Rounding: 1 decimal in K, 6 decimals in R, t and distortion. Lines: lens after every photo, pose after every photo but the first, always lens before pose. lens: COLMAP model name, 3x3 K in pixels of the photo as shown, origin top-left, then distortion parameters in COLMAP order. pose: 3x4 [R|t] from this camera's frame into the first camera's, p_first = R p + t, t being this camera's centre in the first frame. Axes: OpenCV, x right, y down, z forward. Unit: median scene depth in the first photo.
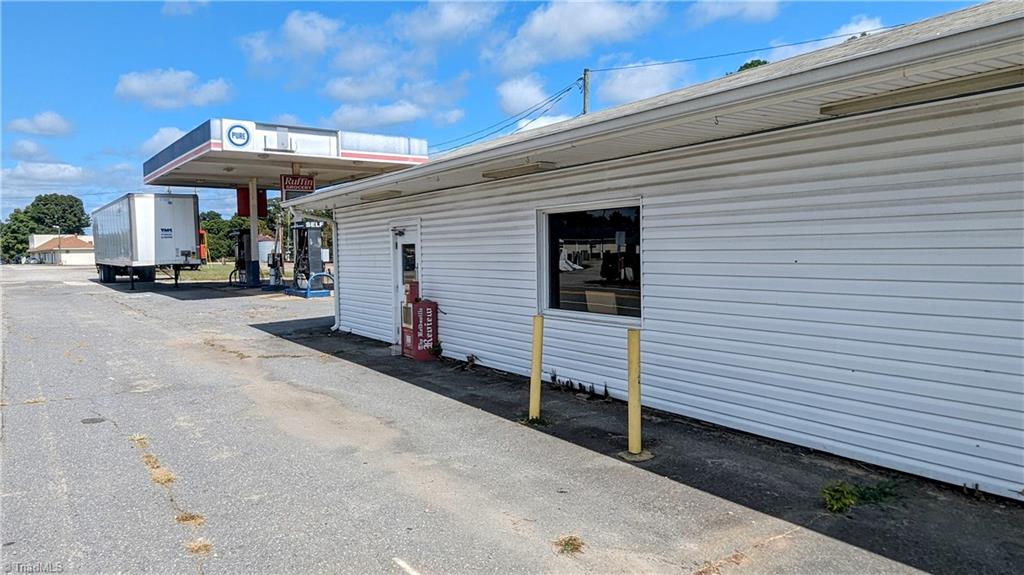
lens RADIAL K [[682.8, 0, 512.0], [0, 682.8, 287.5], [0, 0, 1]] dist [0.000065, 0.000150]
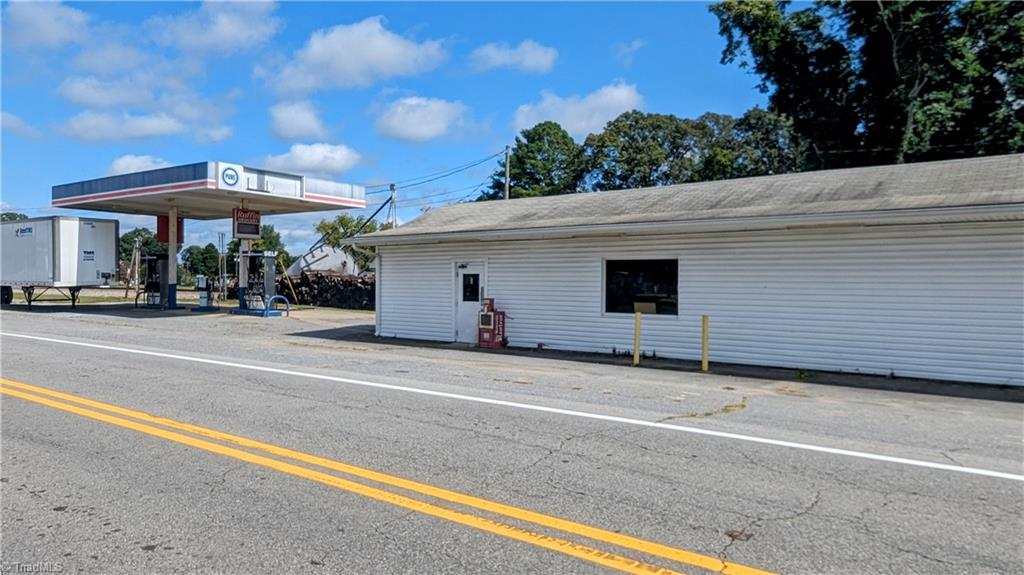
lens RADIAL K [[682.8, 0, 512.0], [0, 682.8, 287.5], [0, 0, 1]] dist [0.000065, 0.000150]
pose [[0.947105, 0.019404, 0.320338, -0.267277], [-0.004310, 0.998849, -0.047762, 0.018301], [-0.320896, 0.043855, 0.946099, -0.218410]]
